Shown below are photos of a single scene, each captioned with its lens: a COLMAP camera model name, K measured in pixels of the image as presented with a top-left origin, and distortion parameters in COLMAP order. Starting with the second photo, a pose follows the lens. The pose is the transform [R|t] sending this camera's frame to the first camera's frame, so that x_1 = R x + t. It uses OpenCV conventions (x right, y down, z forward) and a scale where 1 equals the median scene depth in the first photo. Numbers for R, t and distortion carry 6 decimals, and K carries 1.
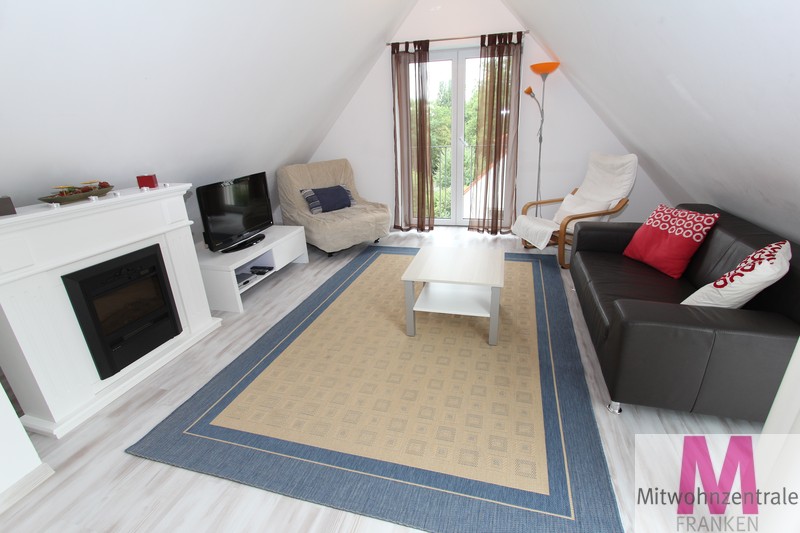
lens RADIAL K [[370.7, 0, 401.3], [0, 370.7, 268.5], [0, 0, 1]] dist [-0.002428, -0.000330]
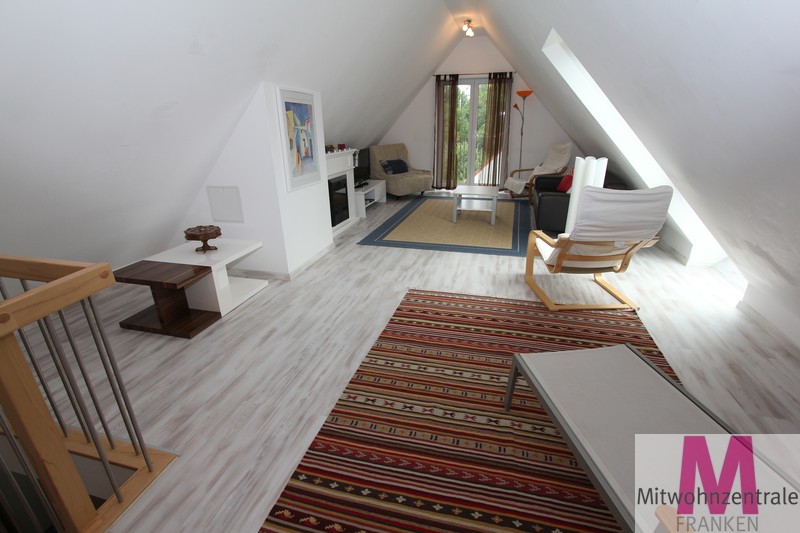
lens RADIAL K [[370.7, 0, 402.6], [0, 370.7, 265.3], [0, 0, 1]] dist [-0.002428, -0.000330]
pose [[0.999731, 0.020938, 0.009931, -0.184990], [-0.020983, 0.999770, 0.004479, 0.269076], [-0.009835, -0.004686, 0.999941, -0.724931]]
